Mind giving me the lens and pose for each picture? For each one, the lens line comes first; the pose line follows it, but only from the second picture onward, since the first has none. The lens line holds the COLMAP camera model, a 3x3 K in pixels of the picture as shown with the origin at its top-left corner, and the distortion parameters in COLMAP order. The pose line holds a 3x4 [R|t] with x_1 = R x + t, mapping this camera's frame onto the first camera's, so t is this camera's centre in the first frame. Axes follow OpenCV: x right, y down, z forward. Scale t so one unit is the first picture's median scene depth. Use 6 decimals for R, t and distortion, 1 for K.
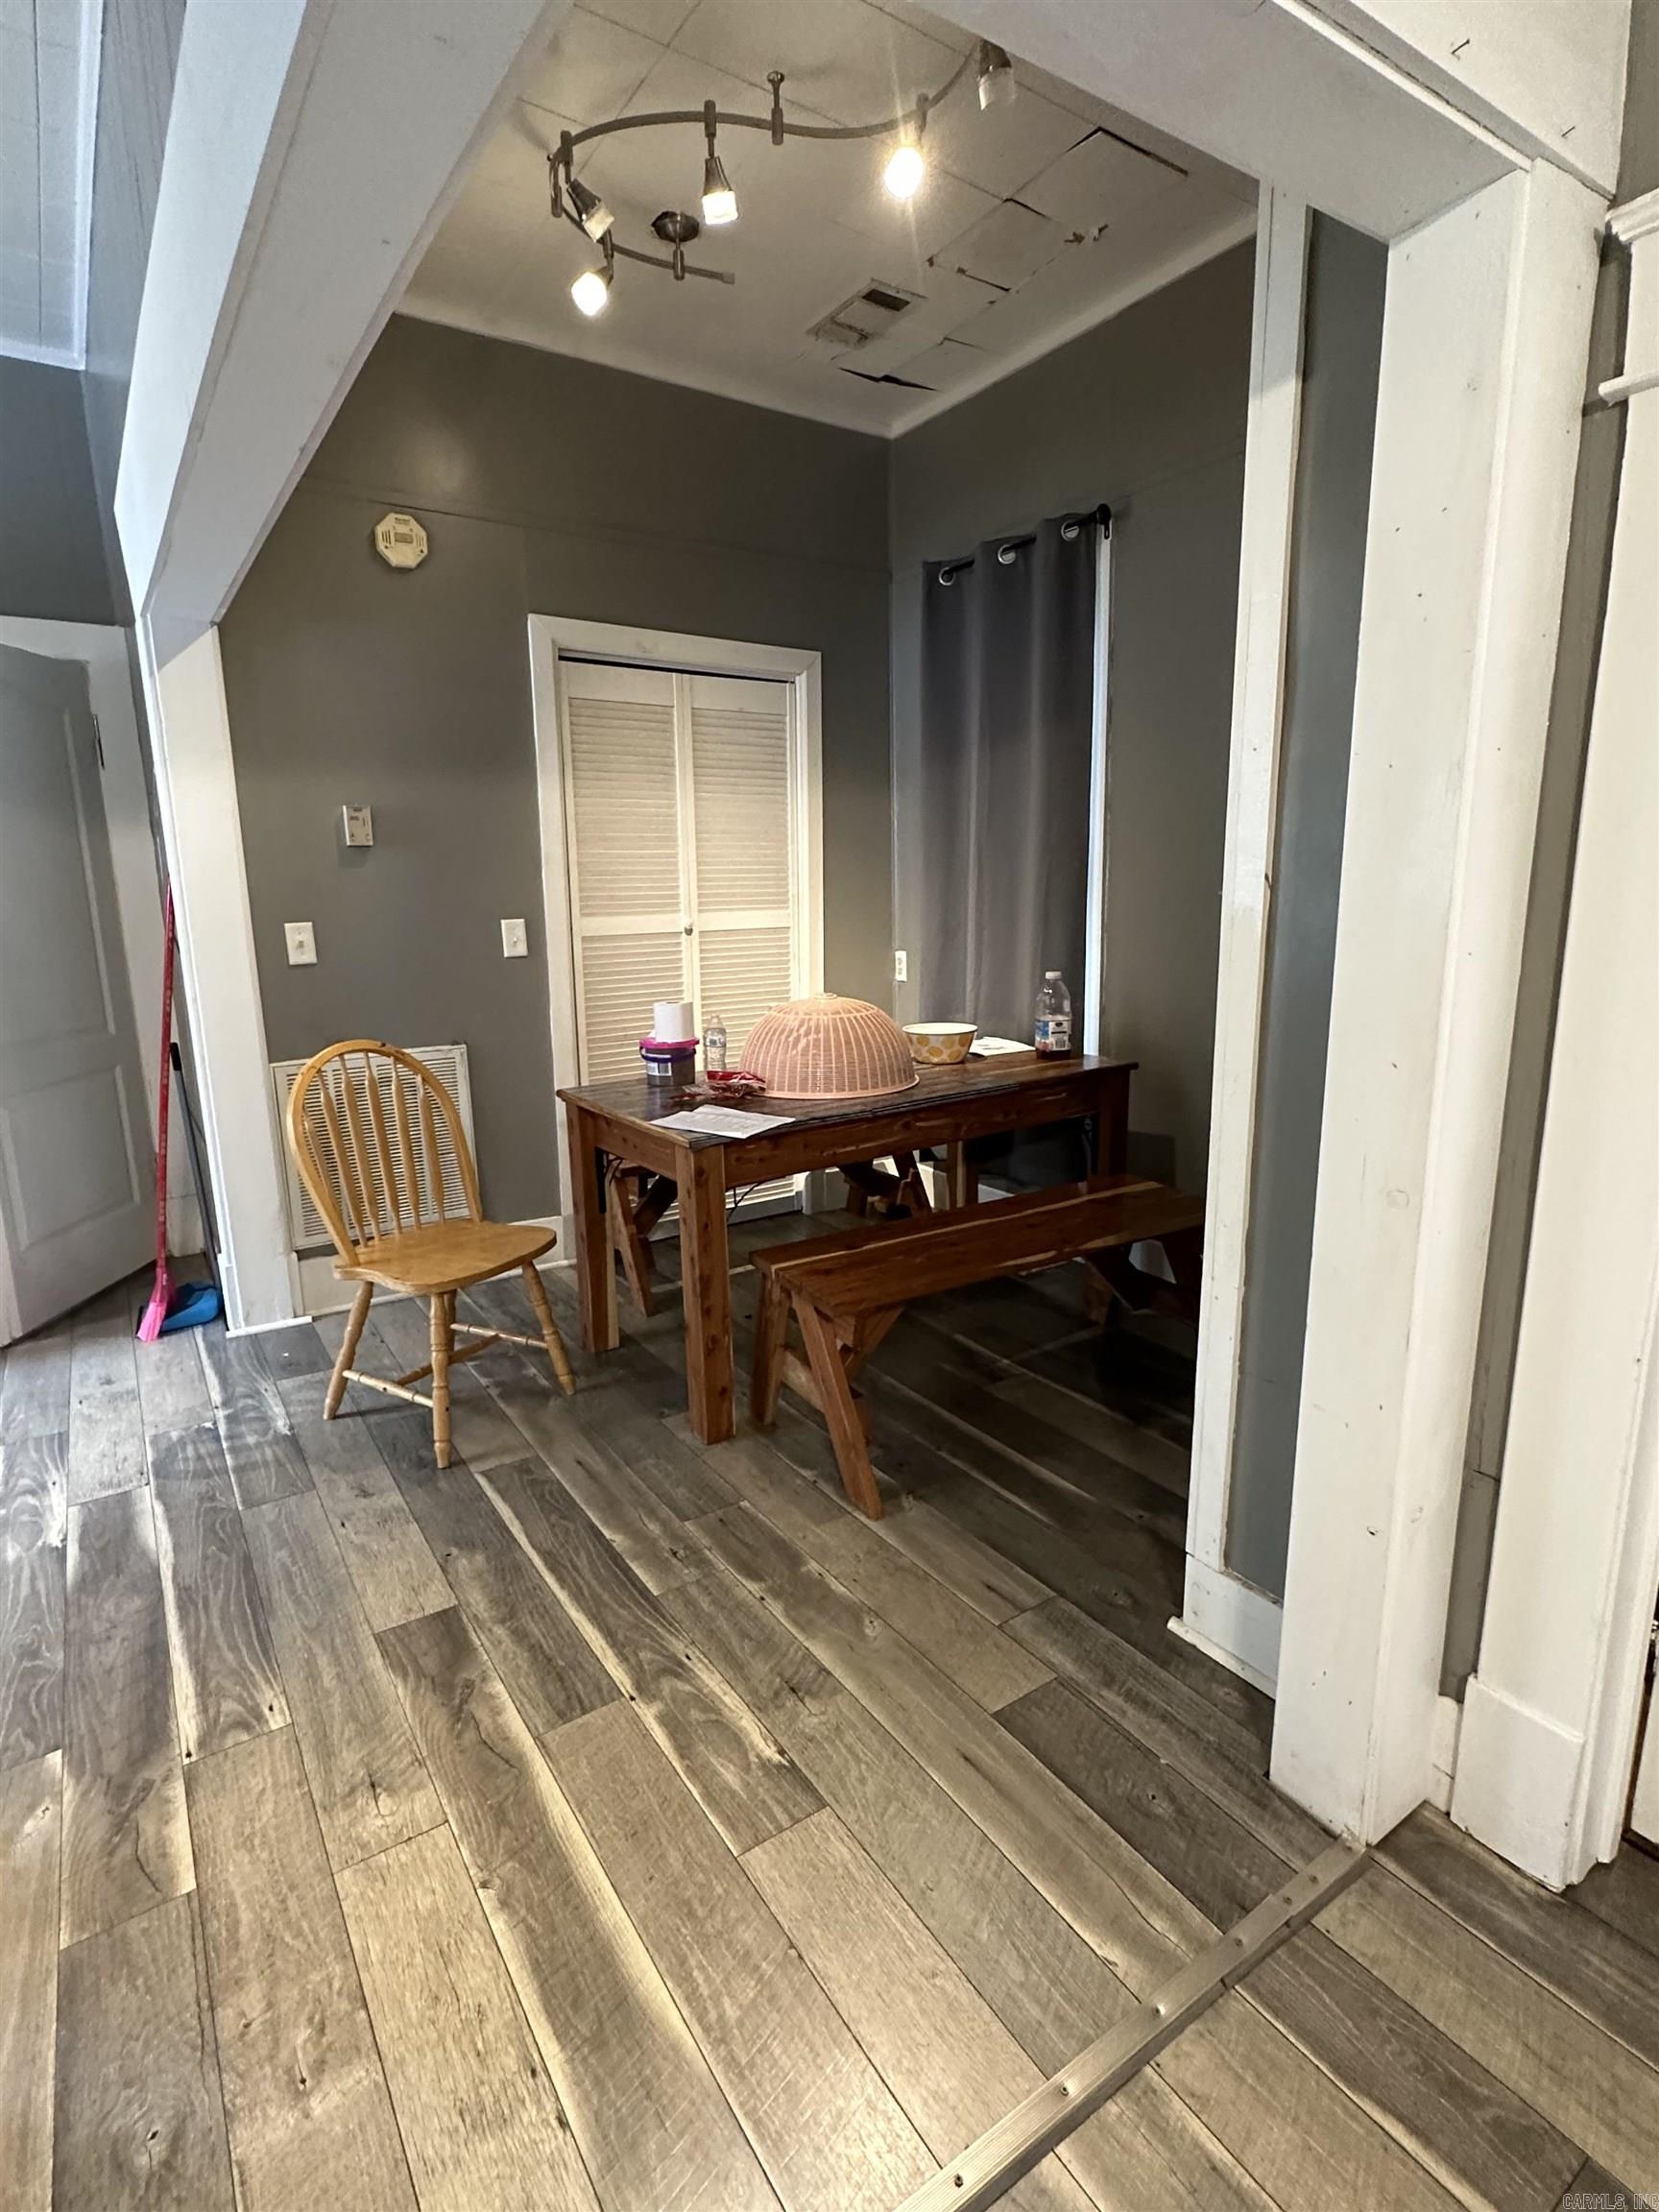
lens RADIAL K [[1087.2, 0, 829.5], [0, 1087.2, 1106.0], [0, 0, 1]] dist [-0.001698, -0.000333]
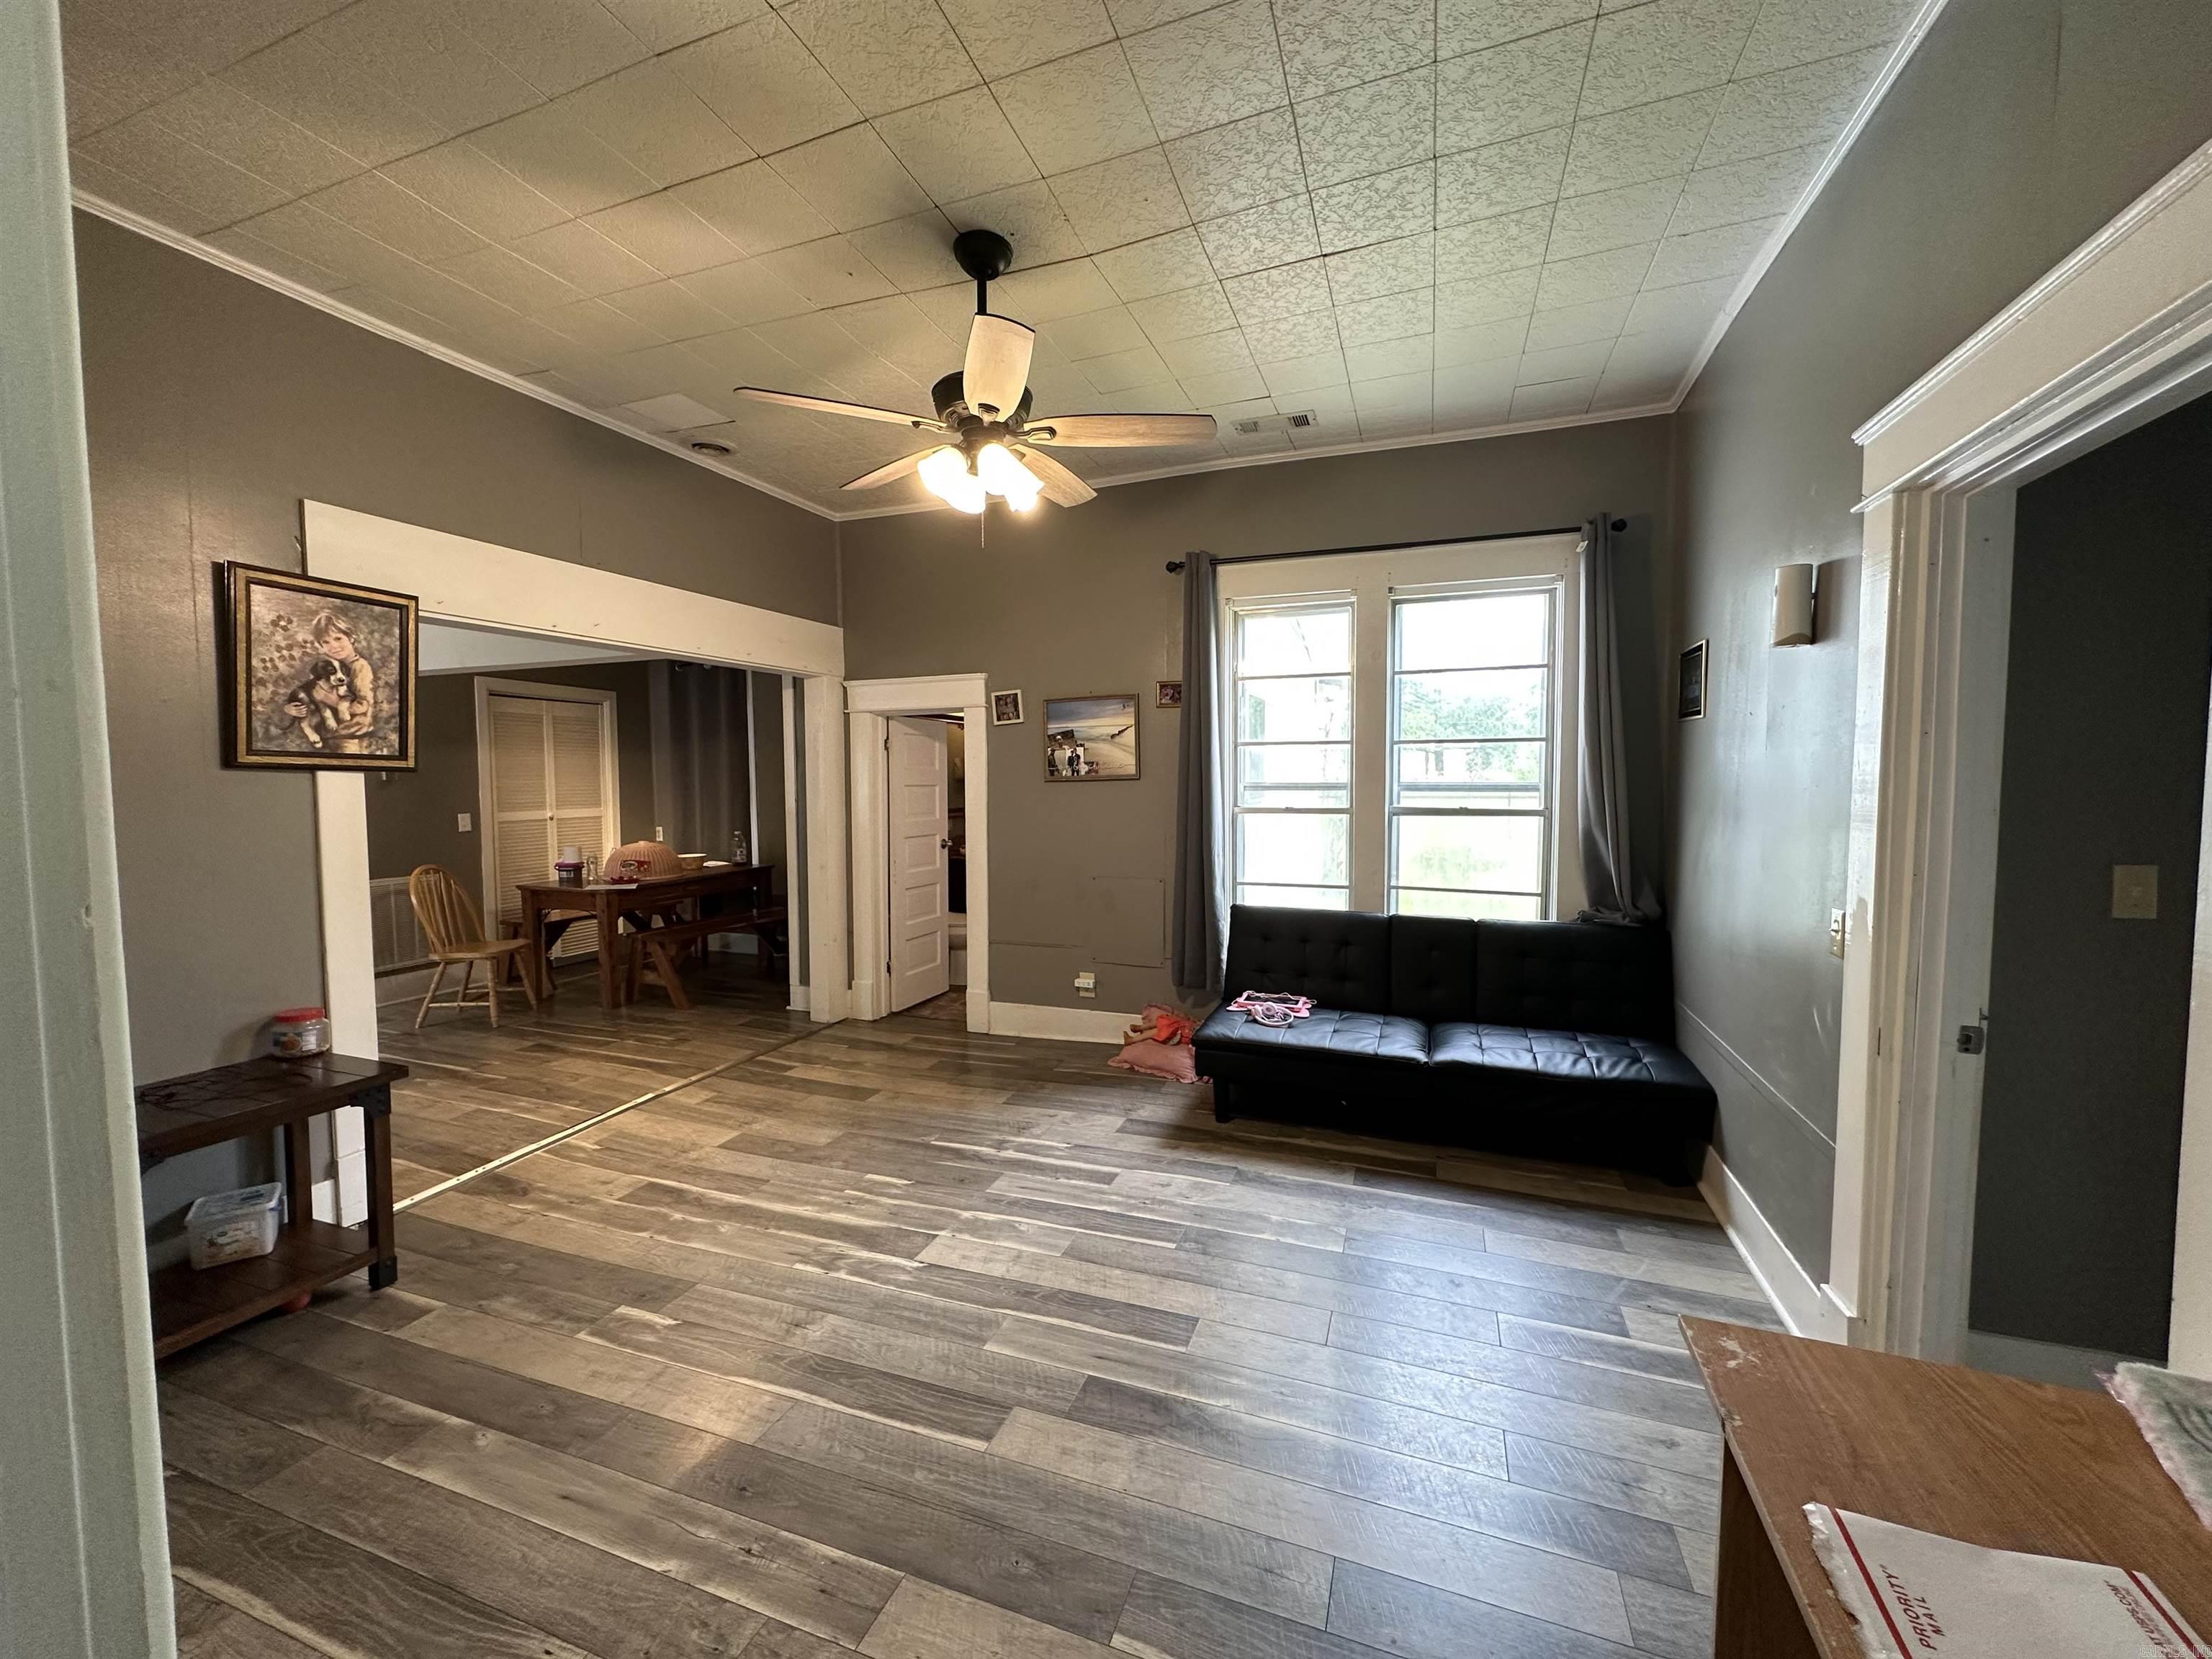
lens RADIAL K [[896.3, 0, 1106.0], [0, 896.3, 829.5], [0, 0, 1]] dist [-0.002580, 0.000137]
pose [[0.822330, -0.020389, 0.568646, -0.358016], [0.104755, 0.987701, -0.116073, 0.264344], [-0.559286, 0.155019, 0.814352, -1.531876]]
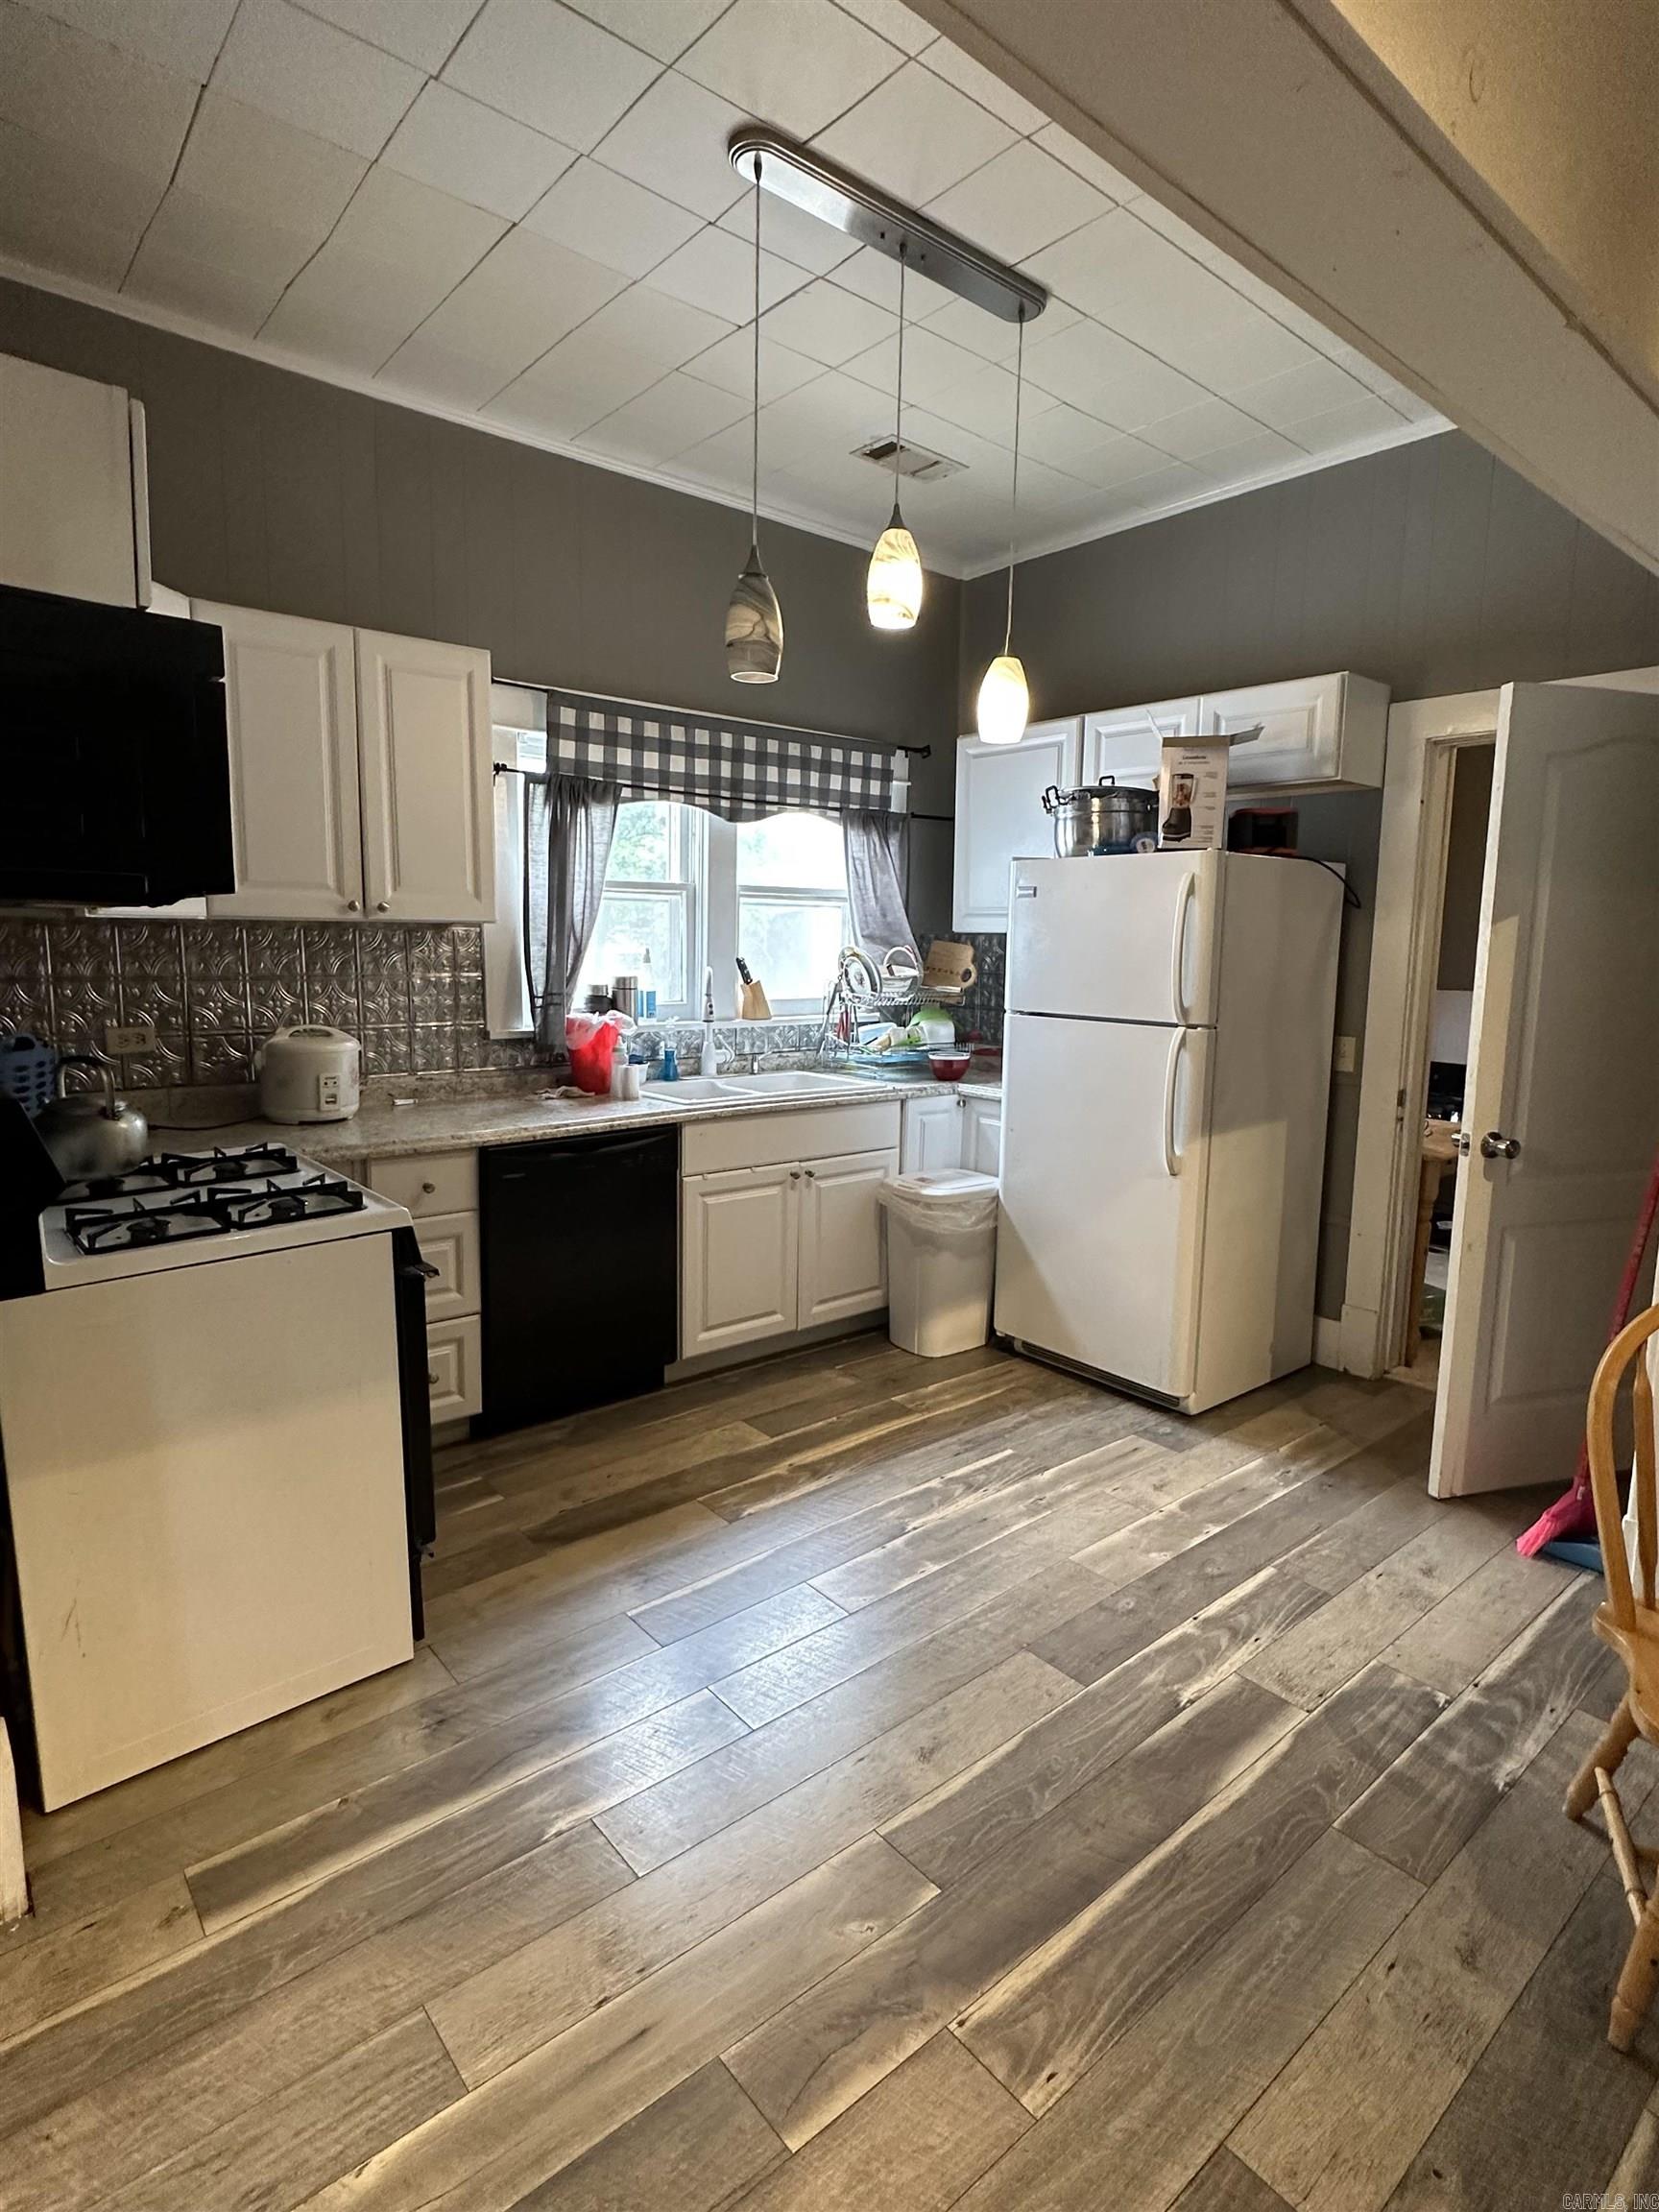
lens RADIAL K [[1116.0, 0, 829.5], [0, 1116.0, 1106.0], [0, 0, 1]] dist [-0.000913, -0.000729]
pose [[0.101208, 0.165947, -0.980927, 0.096808], [-0.222196, 0.964854, 0.140303, -0.135801], [0.969735, 0.203759, 0.134524, 0.418642]]
